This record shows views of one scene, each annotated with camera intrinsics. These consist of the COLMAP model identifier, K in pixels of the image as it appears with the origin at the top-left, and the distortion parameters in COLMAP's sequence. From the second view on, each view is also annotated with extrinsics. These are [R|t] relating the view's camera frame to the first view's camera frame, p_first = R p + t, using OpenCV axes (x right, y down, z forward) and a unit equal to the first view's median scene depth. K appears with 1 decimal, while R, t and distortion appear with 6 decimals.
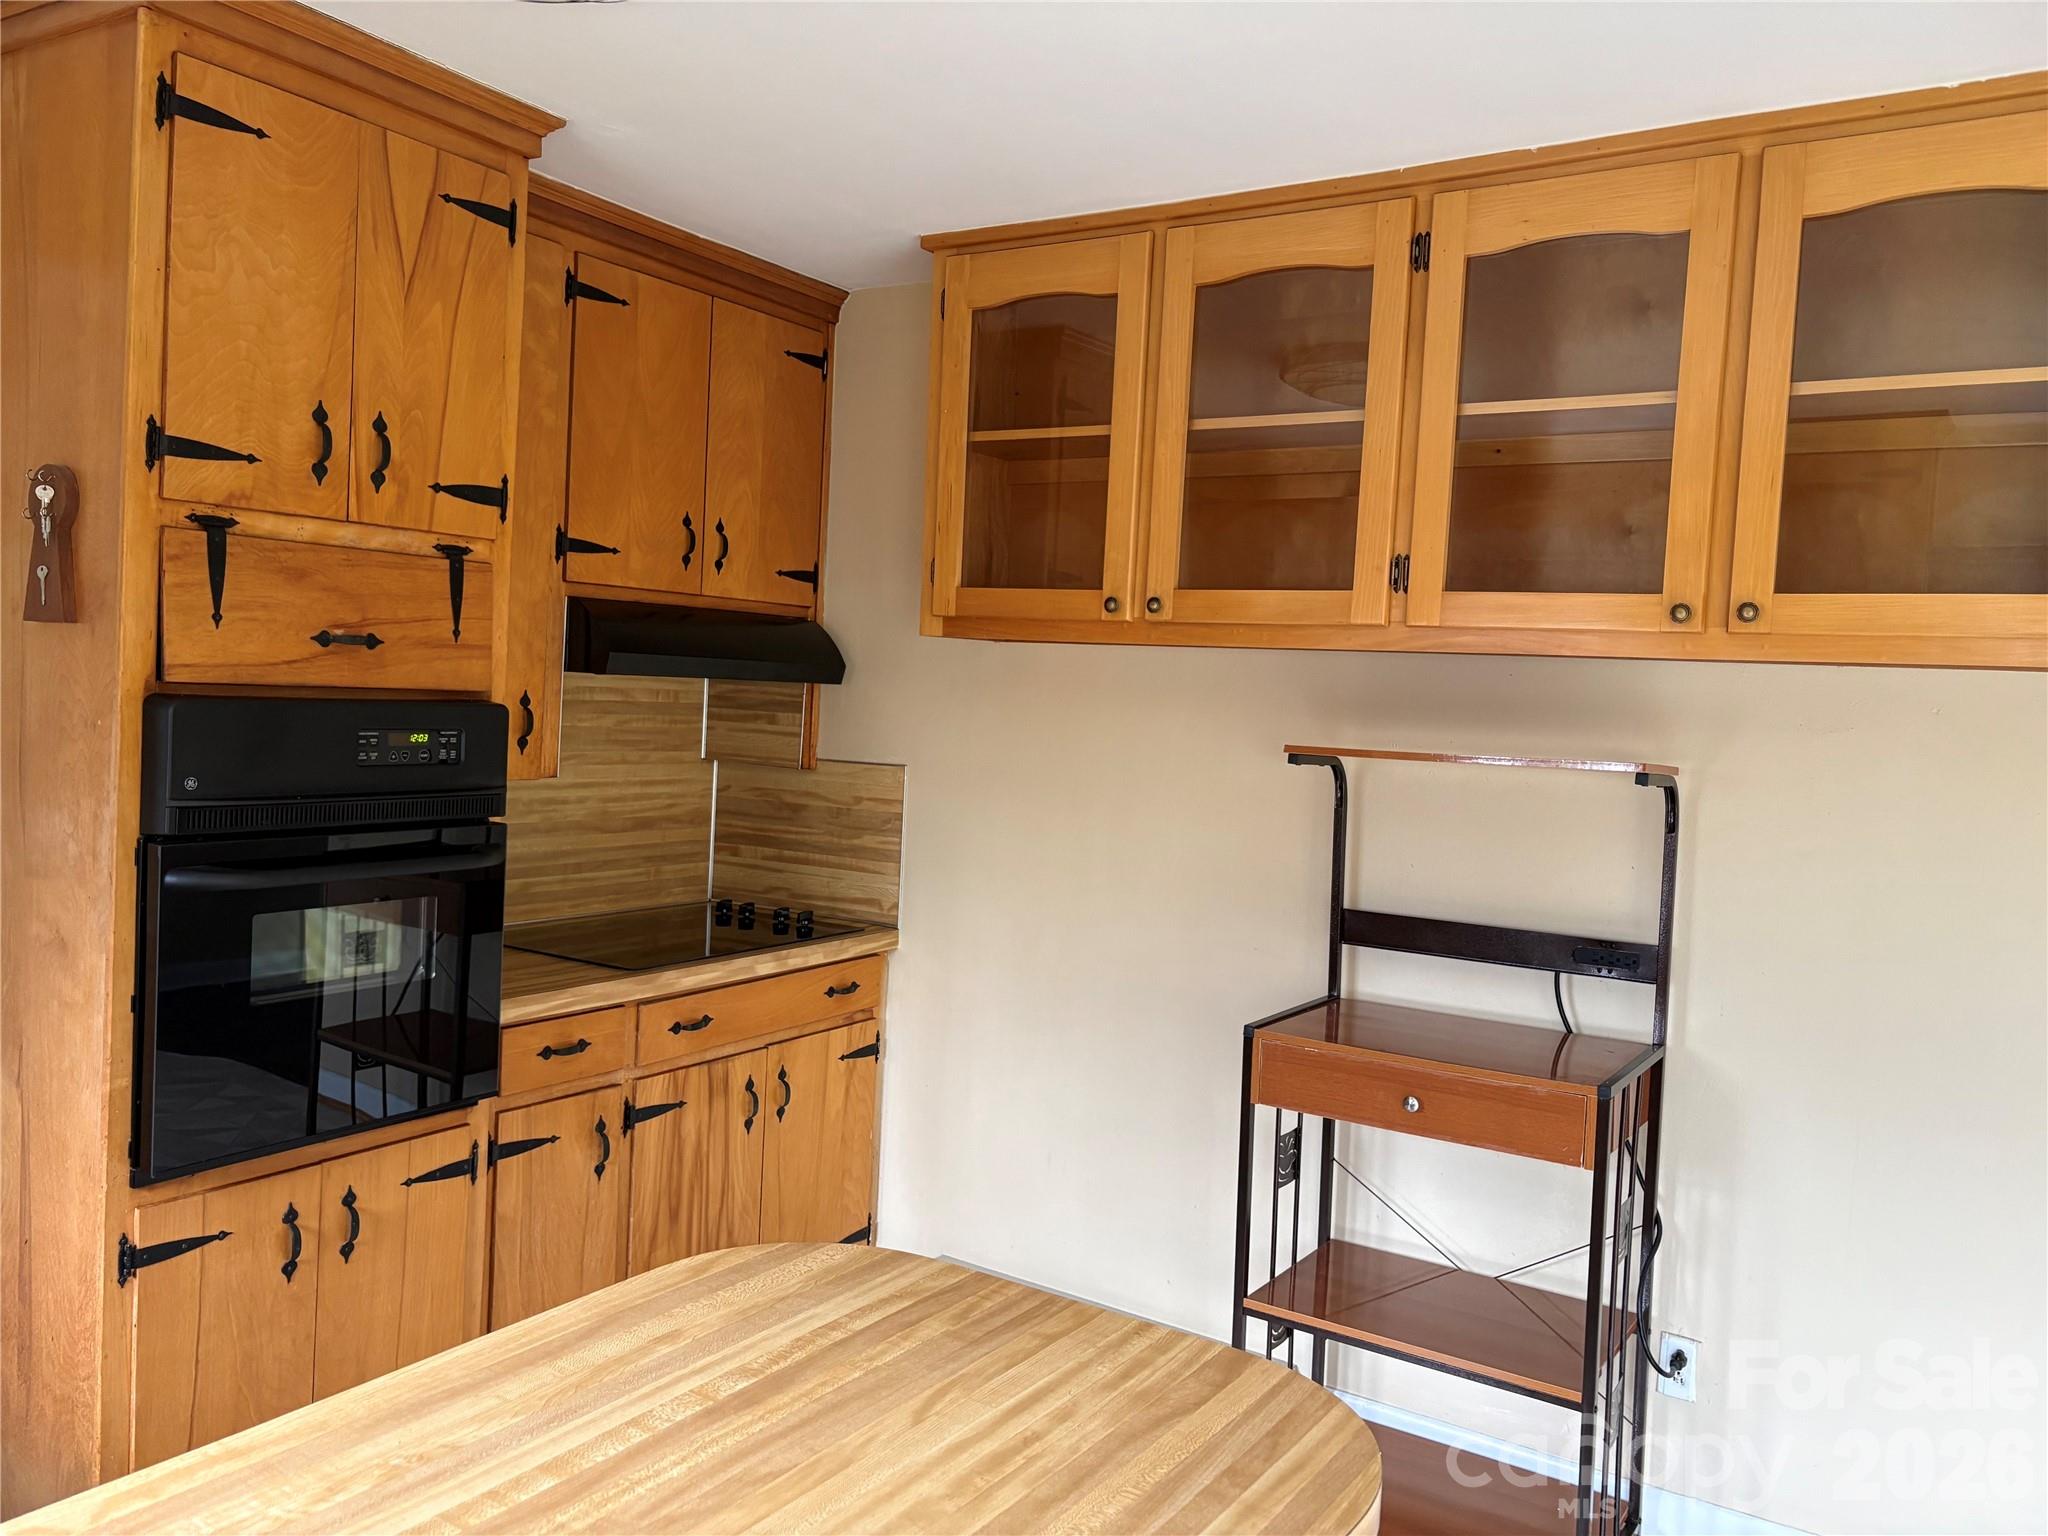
lens RADIAL K [[1543.2, 0, 1027.0], [0, 1543.2, 720.6], [0, 0, 1]] dist [0.001552, -0.006381]
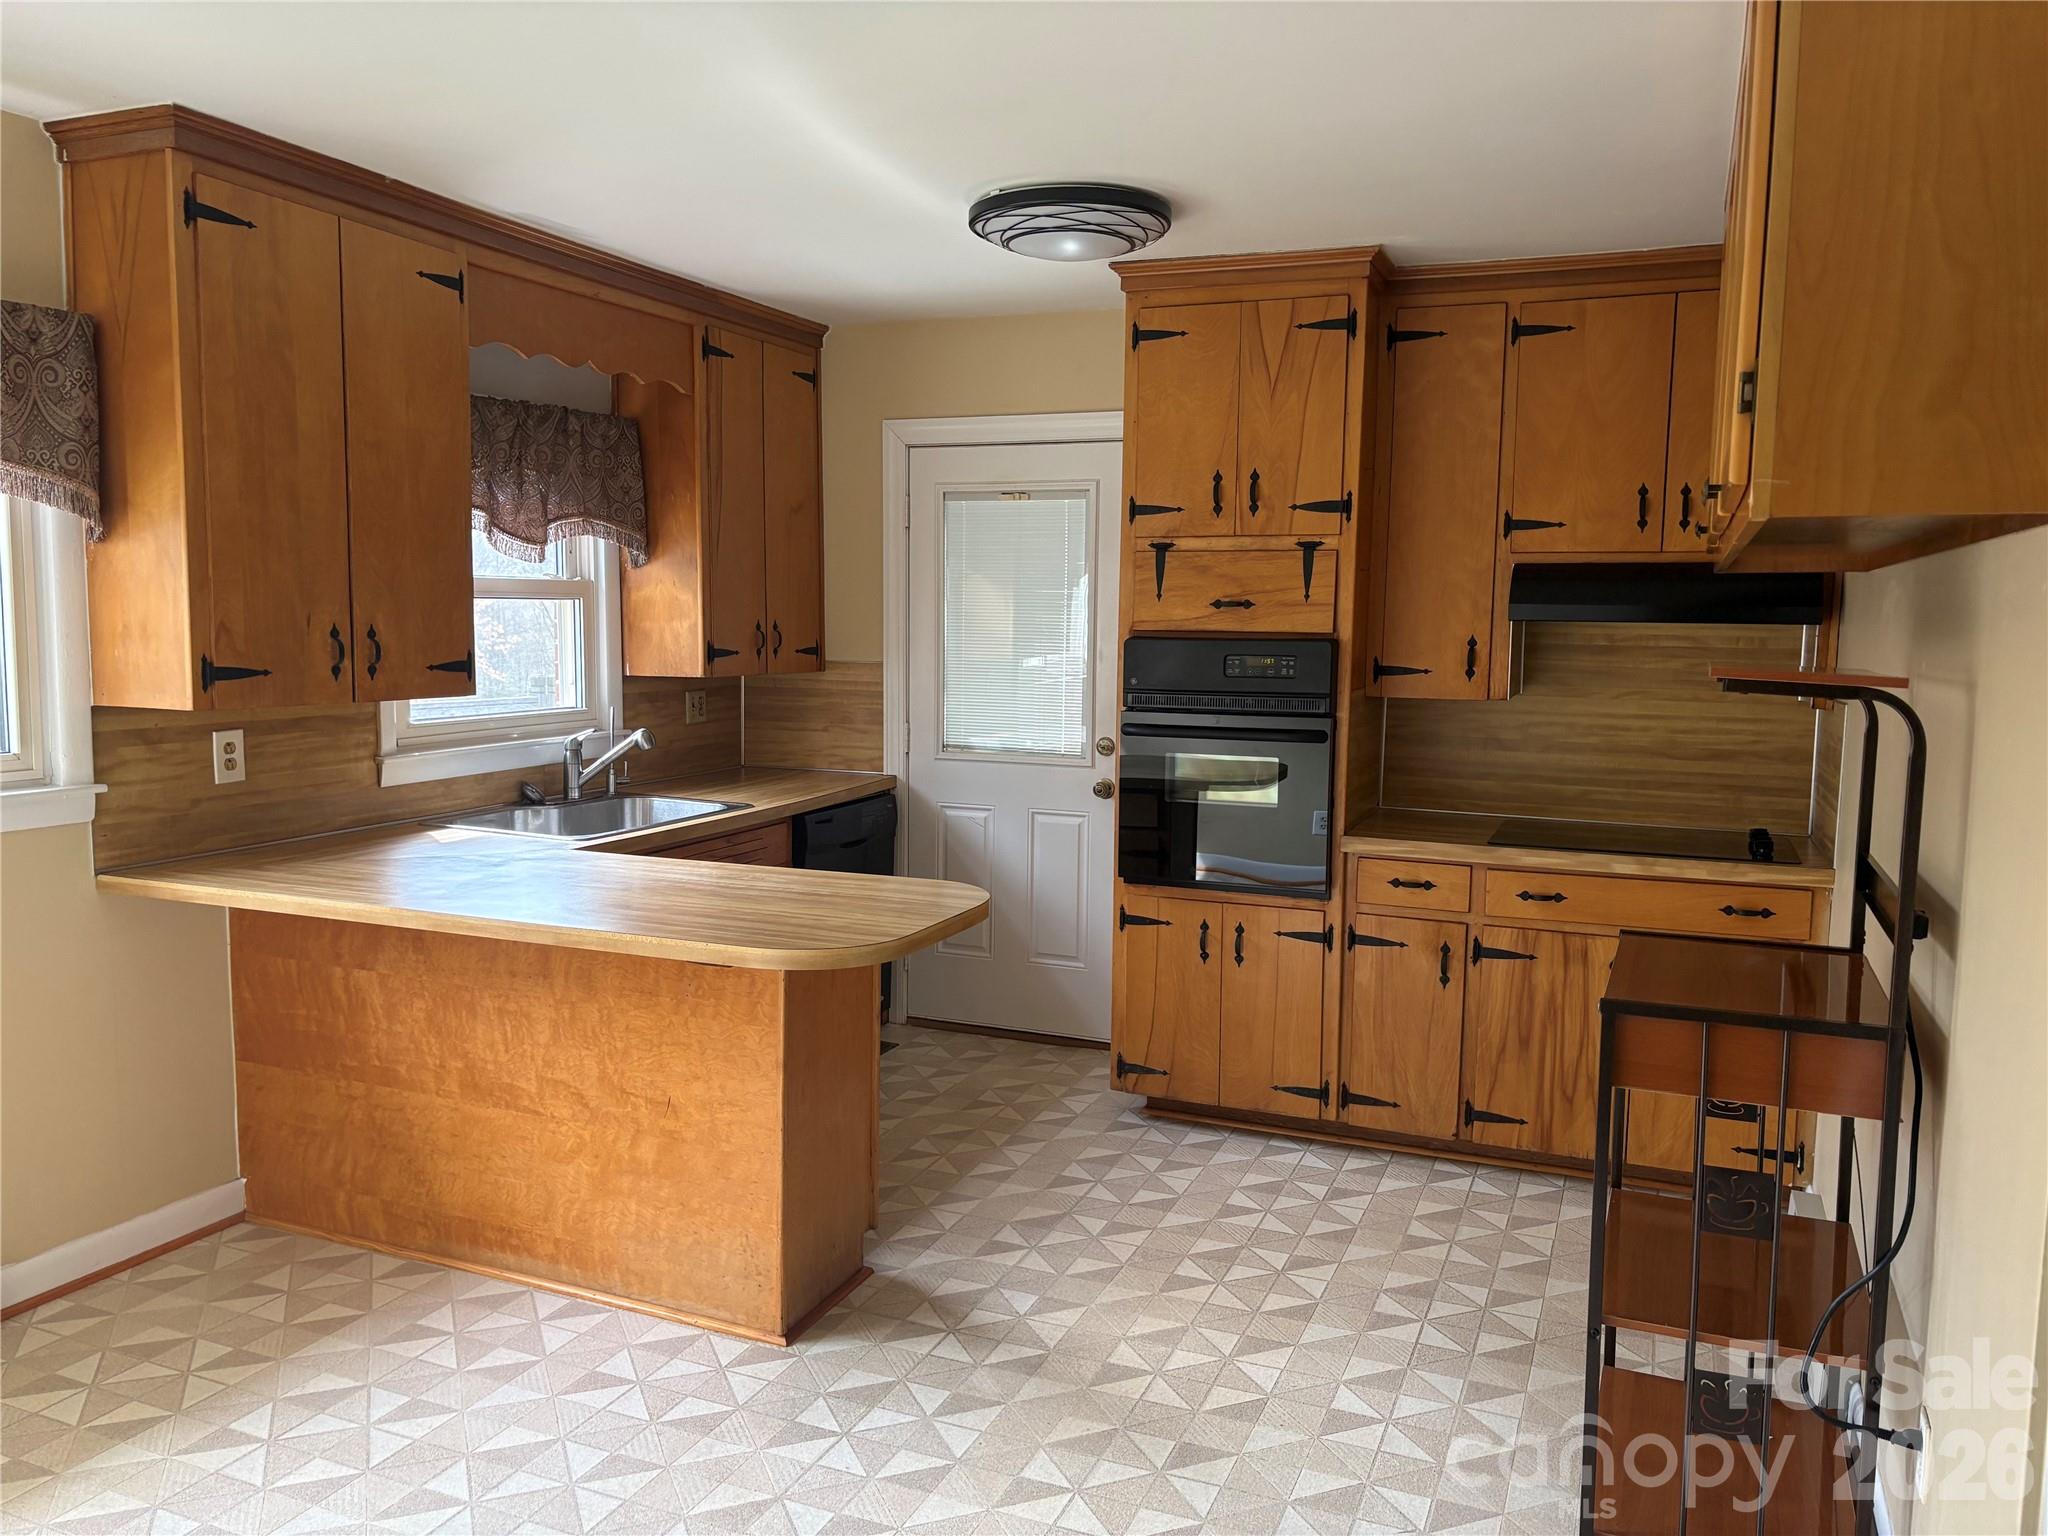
lens RADIAL K [[1543.2, 0, 1027.0], [0, 1543.2, 720.6], [0, 0, 1]] dist [0.001552, -0.006381]
pose [[0.168269, 0.021455, -0.985508, 1.002902], [-0.025337, 0.999527, 0.017434, 0.044135], [0.985415, 0.022036, 0.168733, 0.390759]]
